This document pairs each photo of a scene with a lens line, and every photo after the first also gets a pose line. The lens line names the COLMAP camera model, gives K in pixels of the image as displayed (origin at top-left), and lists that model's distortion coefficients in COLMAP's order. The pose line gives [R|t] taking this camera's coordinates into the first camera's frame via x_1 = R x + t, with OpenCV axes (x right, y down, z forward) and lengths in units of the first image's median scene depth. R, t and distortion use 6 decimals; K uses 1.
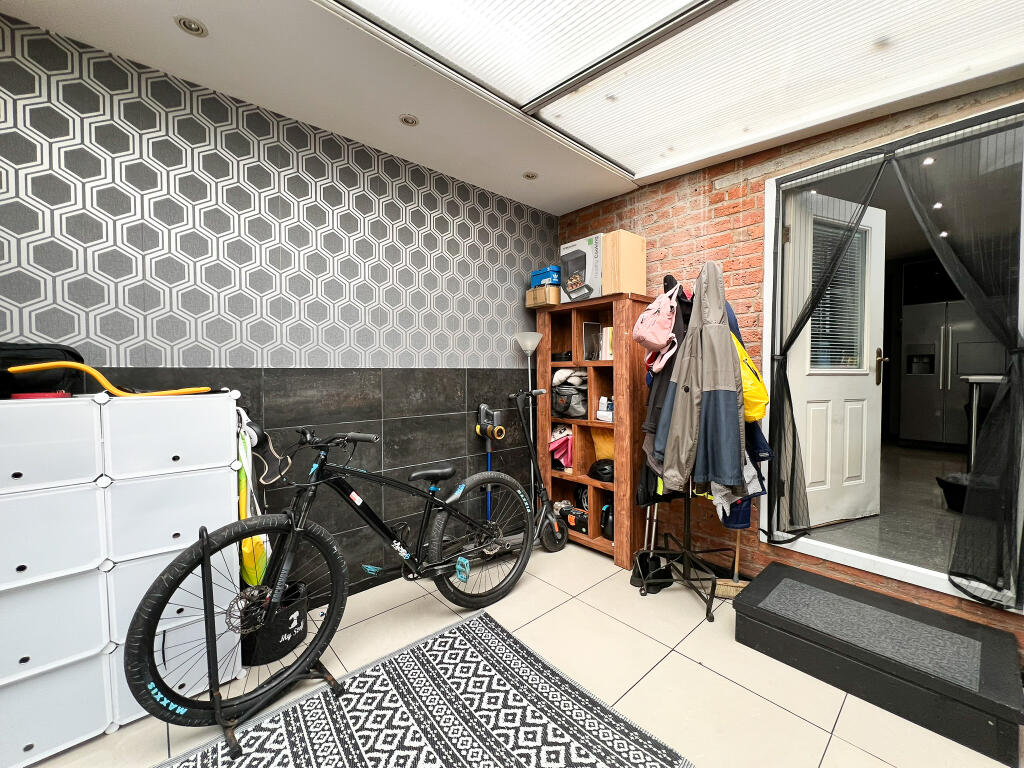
lens RADIAL K [[438.2, 0, 512.9], [0, 438.2, 380.5], [0, 0, 1]] dist [0.003463, 0.000383]
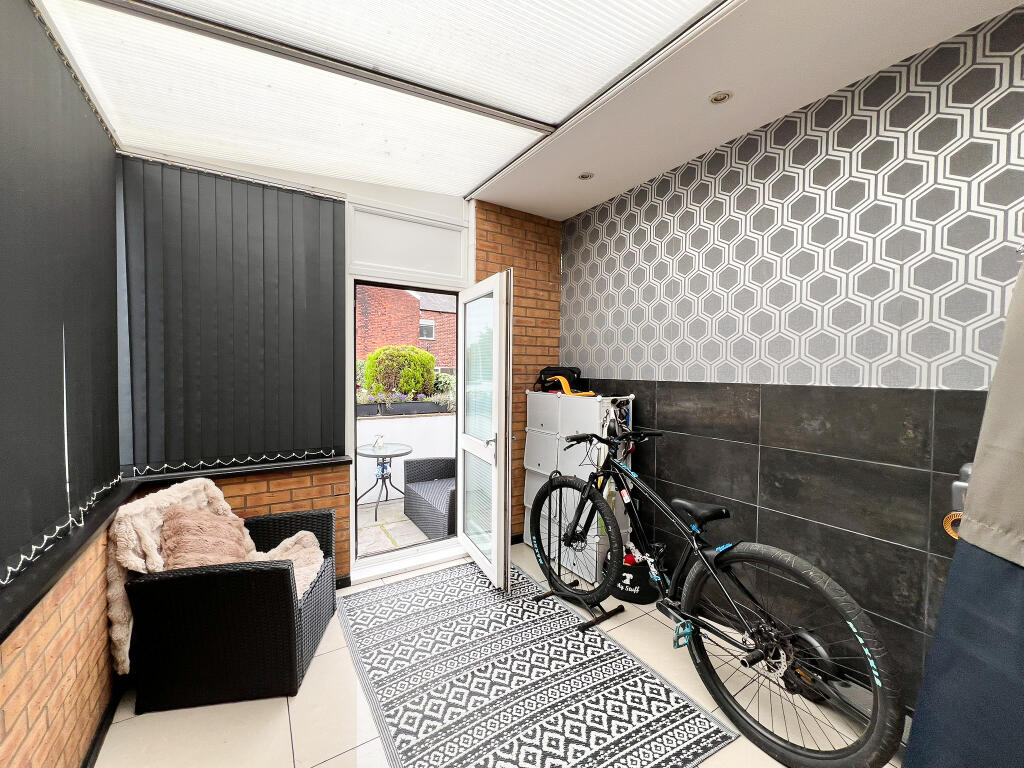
lens RADIAL K [[438.2, 0, 510.3], [0, 438.2, 387.7], [0, 0, 1]] dist [0.003463, 0.000383]
pose [[-0.224486, 0.025739, -0.974137, 0.665237], [-0.045498, 0.998284, 0.036862, -0.032223], [0.973415, 0.052596, -0.222929, 0.767245]]
